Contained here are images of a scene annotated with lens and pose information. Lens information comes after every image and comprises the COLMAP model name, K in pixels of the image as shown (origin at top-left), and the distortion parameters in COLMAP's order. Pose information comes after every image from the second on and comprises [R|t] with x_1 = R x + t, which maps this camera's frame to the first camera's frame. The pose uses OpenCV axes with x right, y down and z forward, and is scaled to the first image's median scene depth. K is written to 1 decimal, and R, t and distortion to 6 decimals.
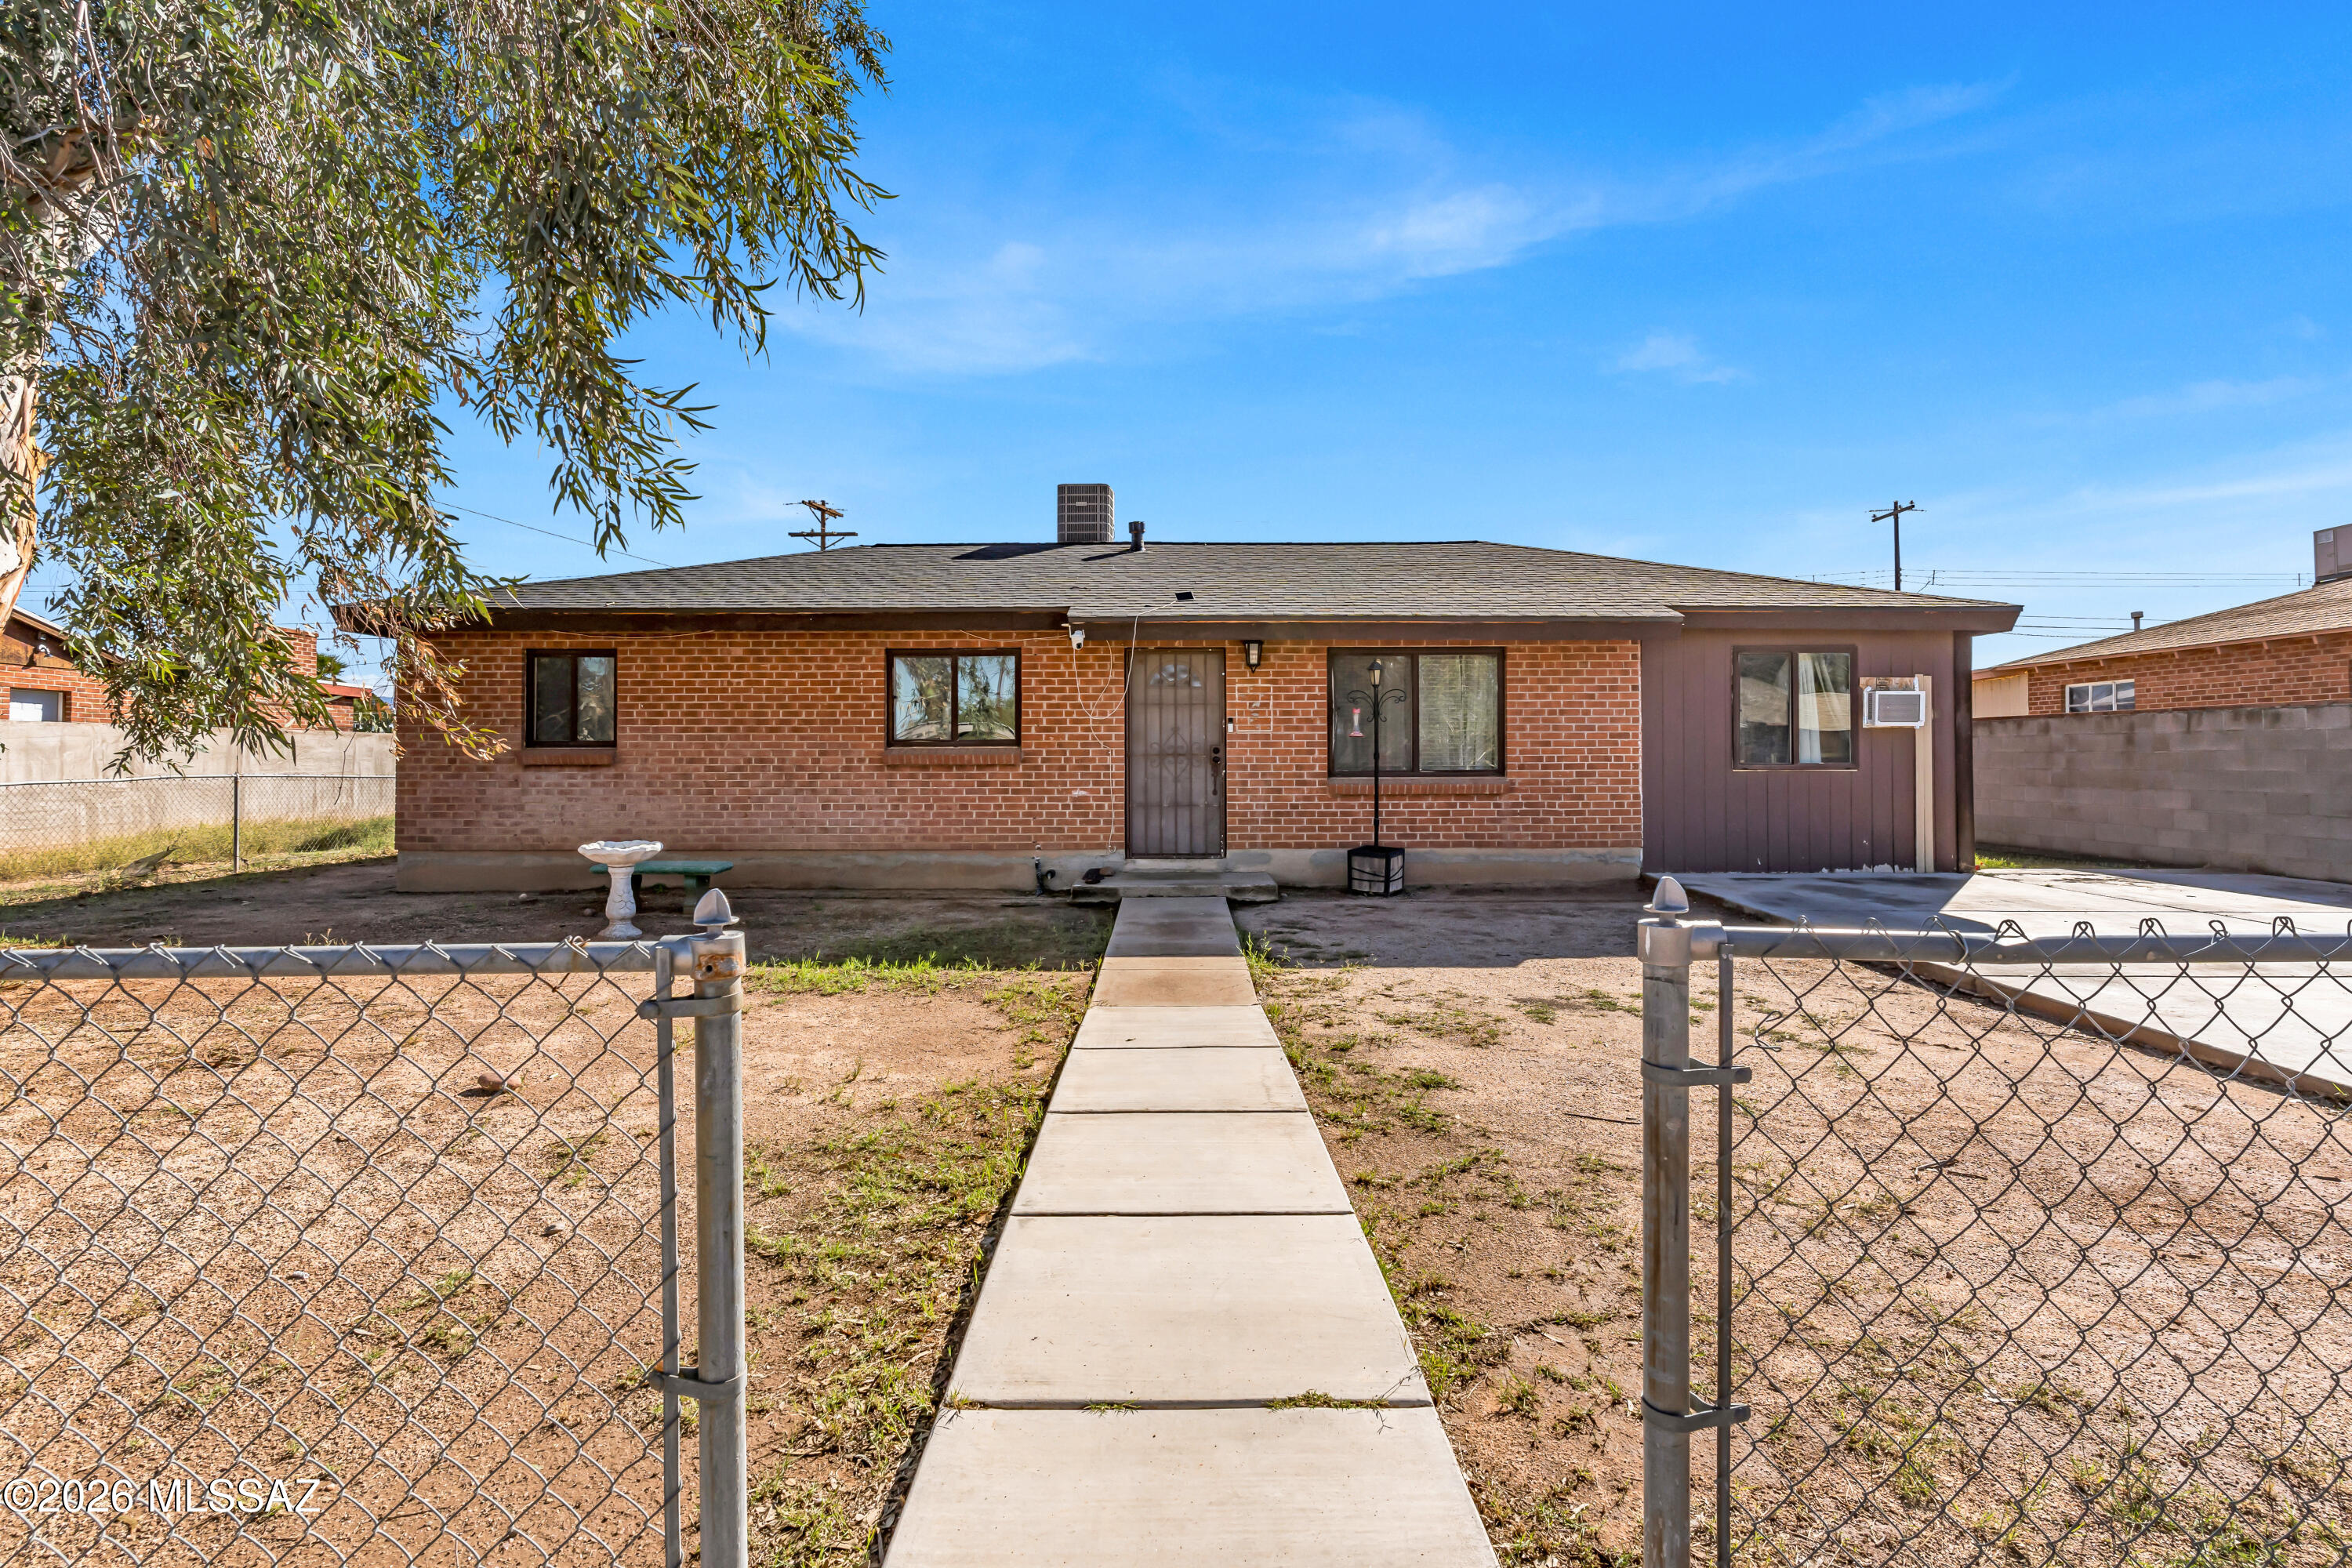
lens RADIAL K [[1099.1, 0, 1176.3], [0, 1099.1, 756.7], [0, 0, 1]] dist [-0.001096, -0.000161]
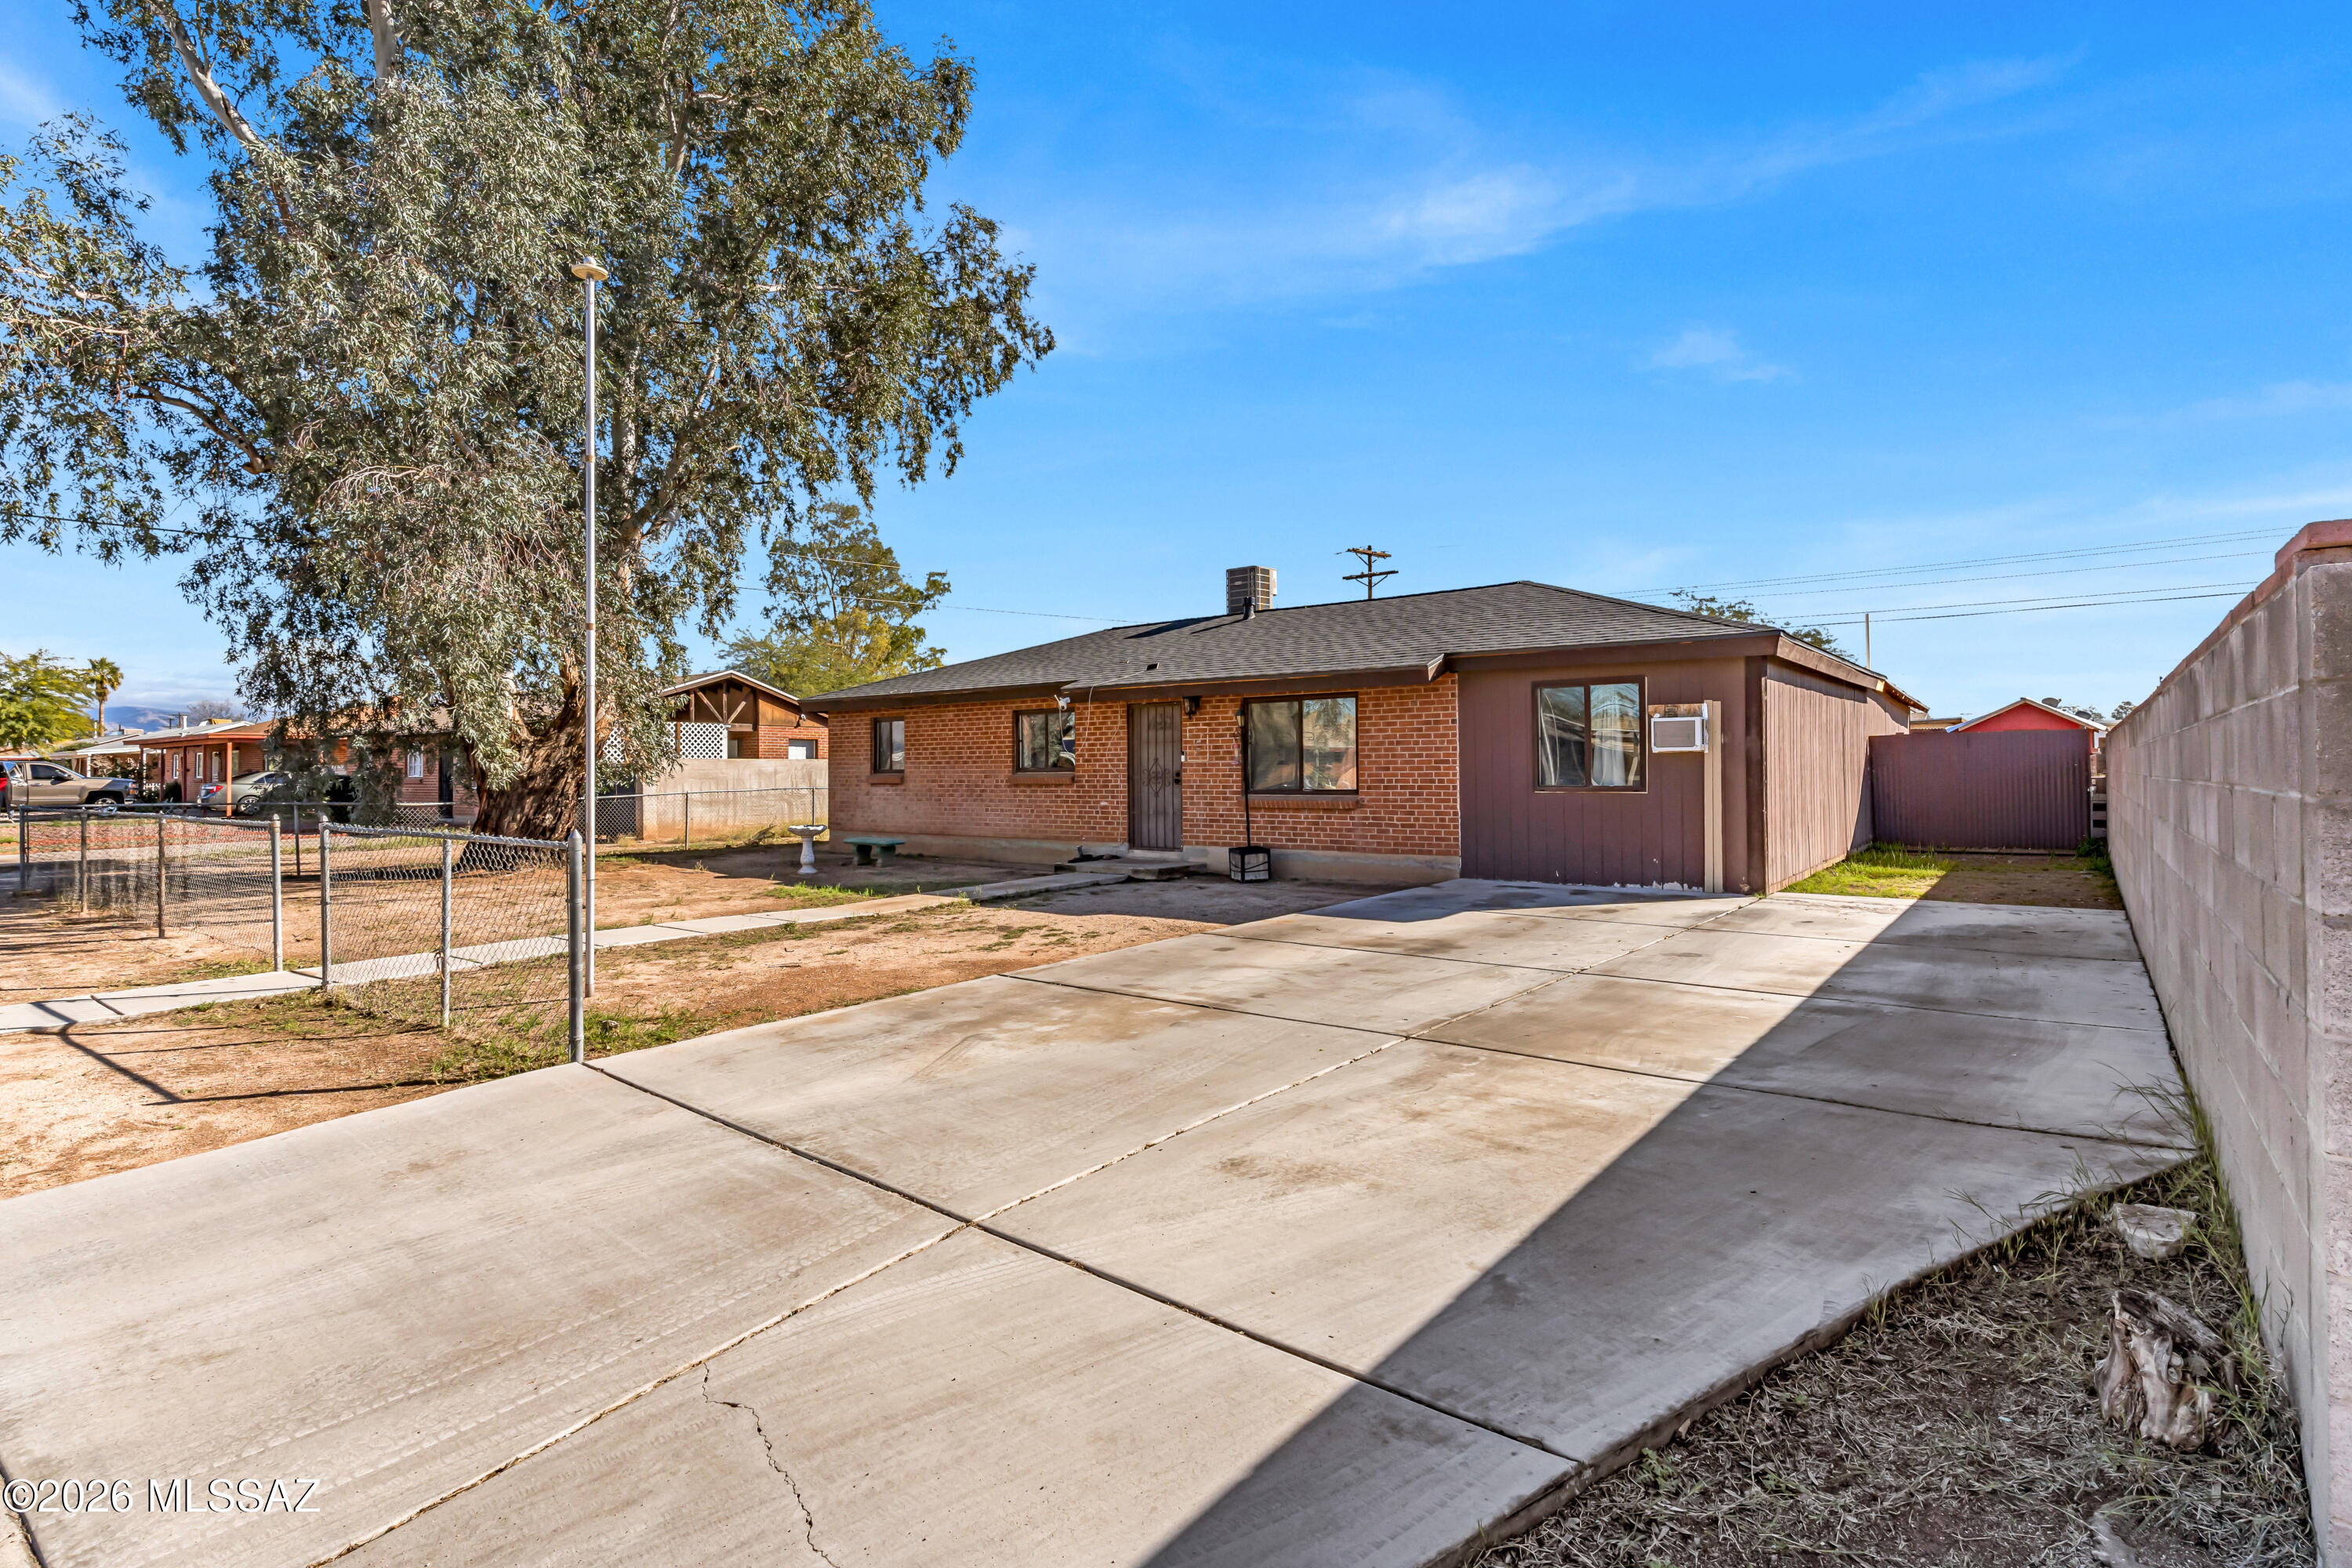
lens RADIAL K [[1179.9, 0, 1171.4], [0, 1179.9, 762.6], [0, 0, 1]] dist [0.002060, 0.000101]
pose [[0.781454, -0.007586, -0.623917, 0.972544], [0.000668, 0.999936, -0.011320, -0.003973], [0.623962, 0.008429, 0.781409, -0.184365]]
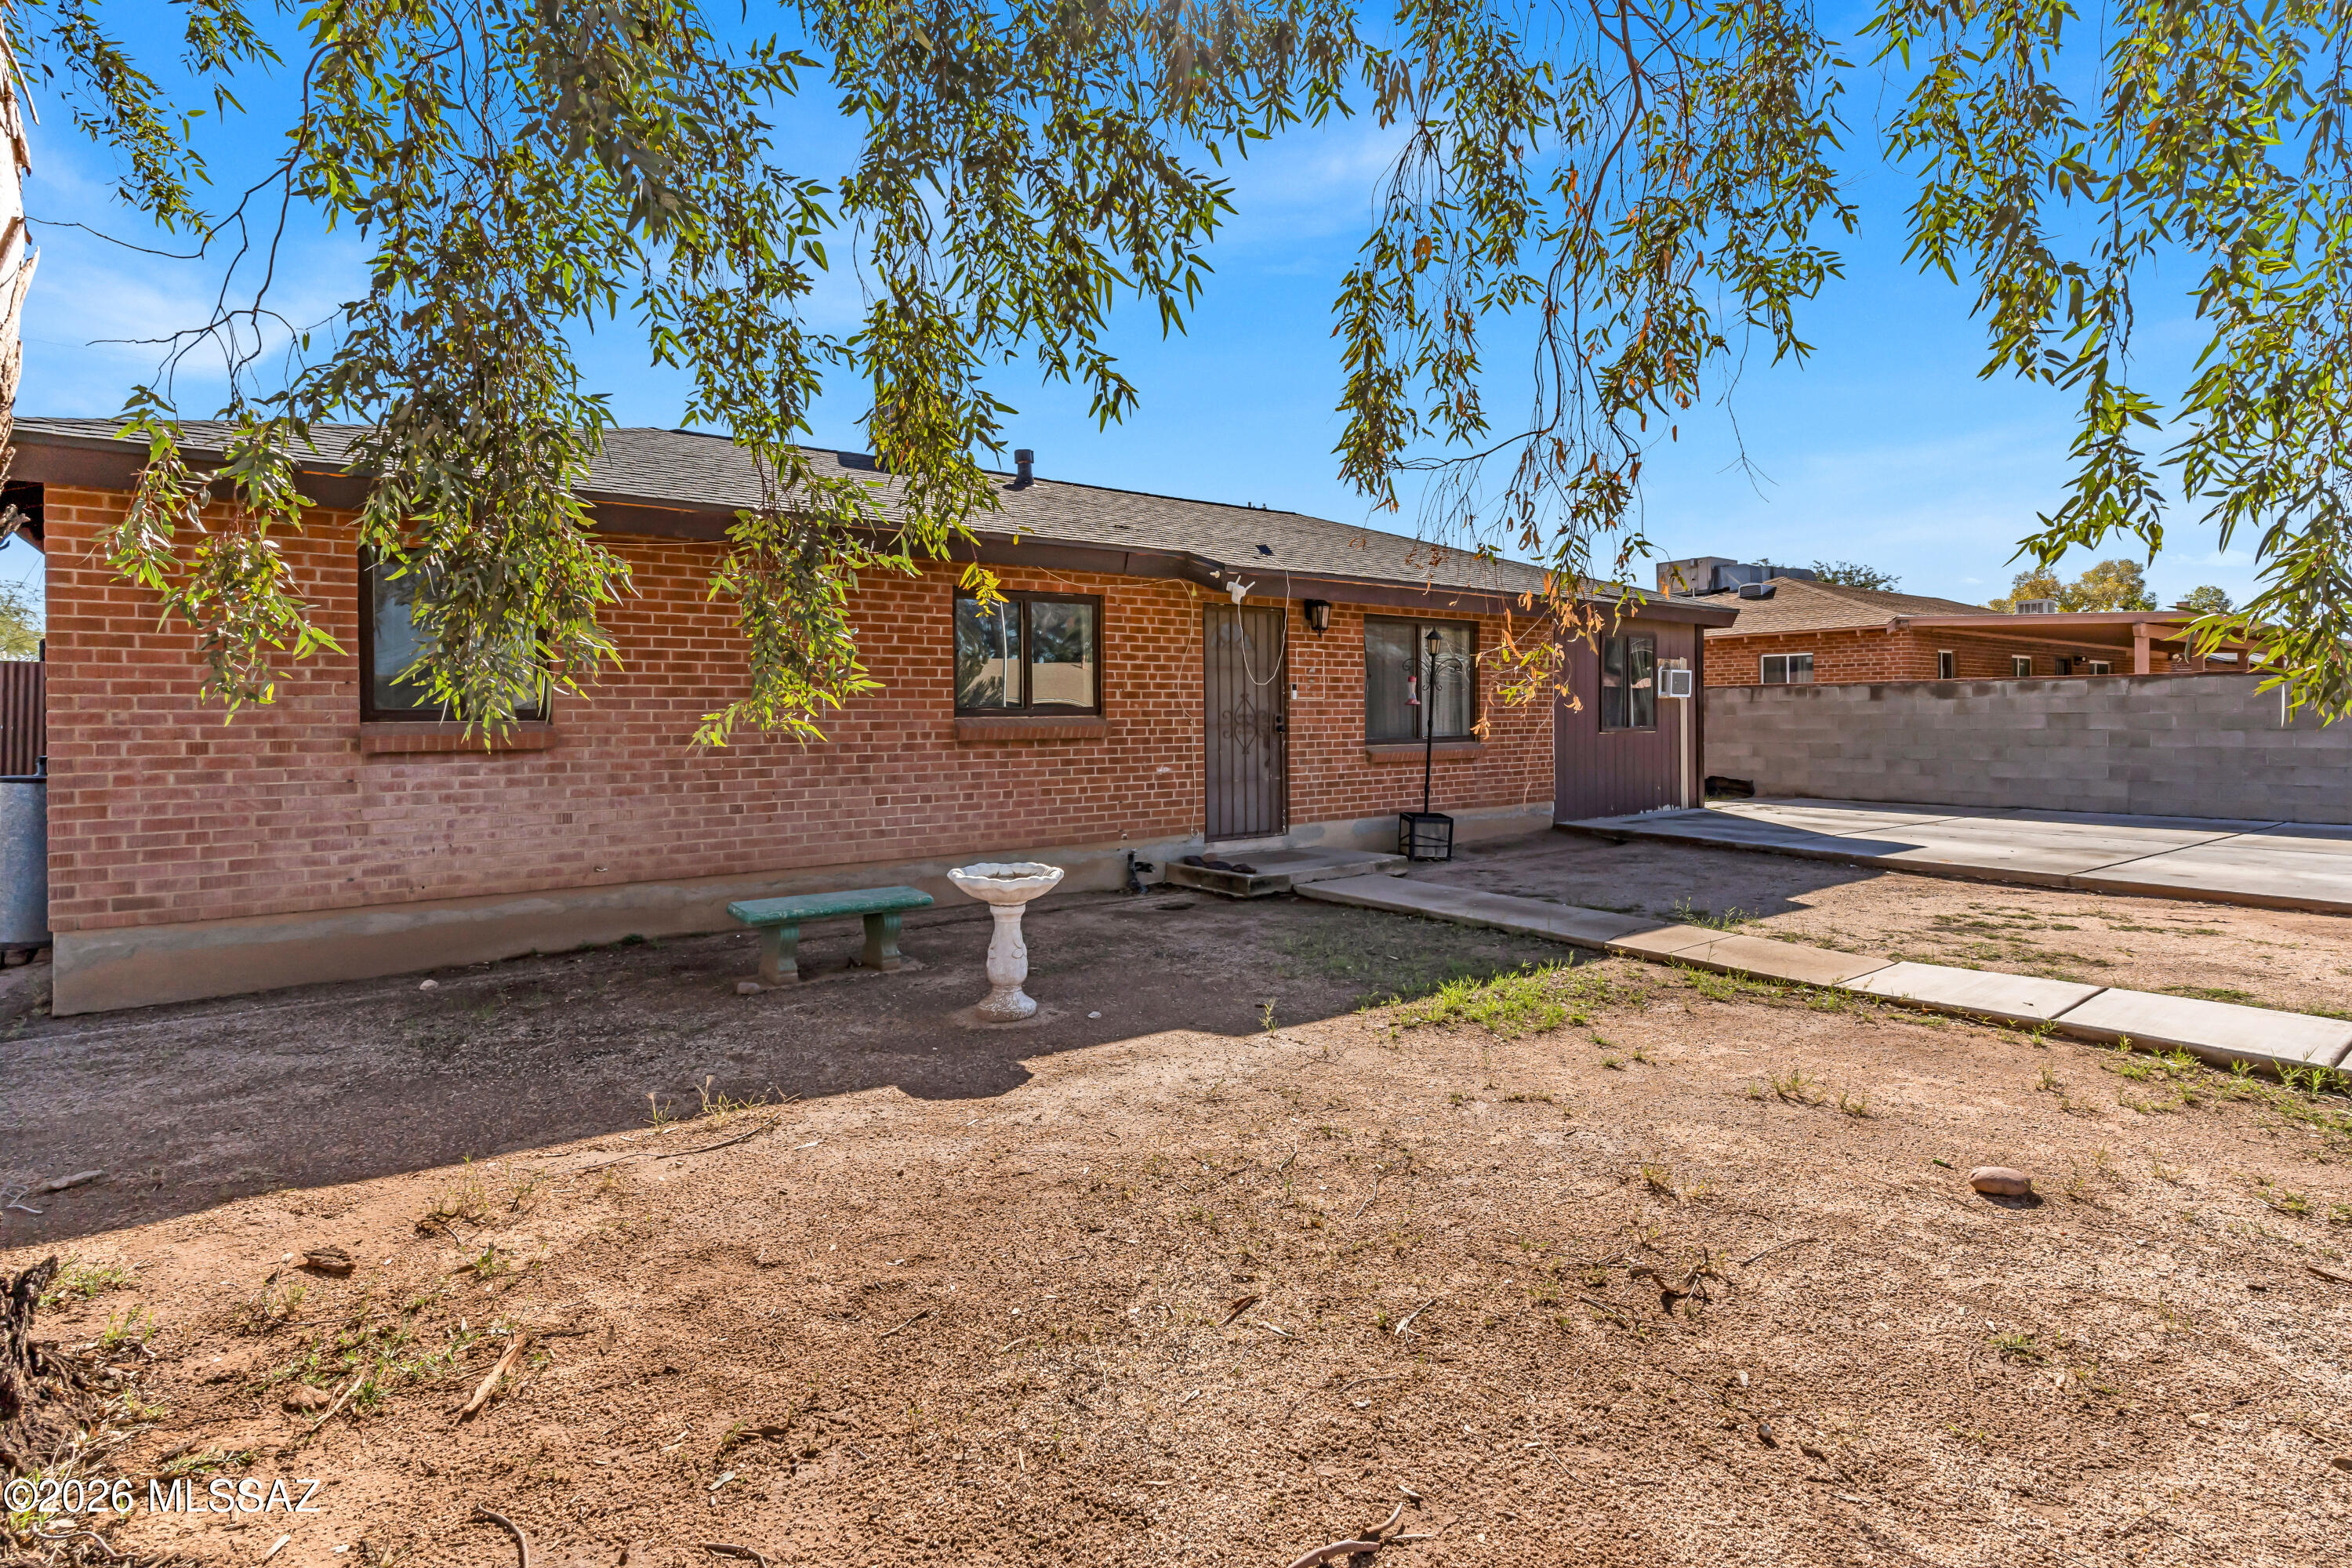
lens RADIAL K [[1139.5, 0, 1175.9], [0, 1139.5, 730.6], [0, 0, 1]] dist [-0.000530, -0.000030]
pose [[0.793243, -0.012084, 0.608785, -0.620107], [0.008775, 0.999926, 0.008414, -0.004892], [-0.608842, -0.001333, 0.793290, 0.292162]]
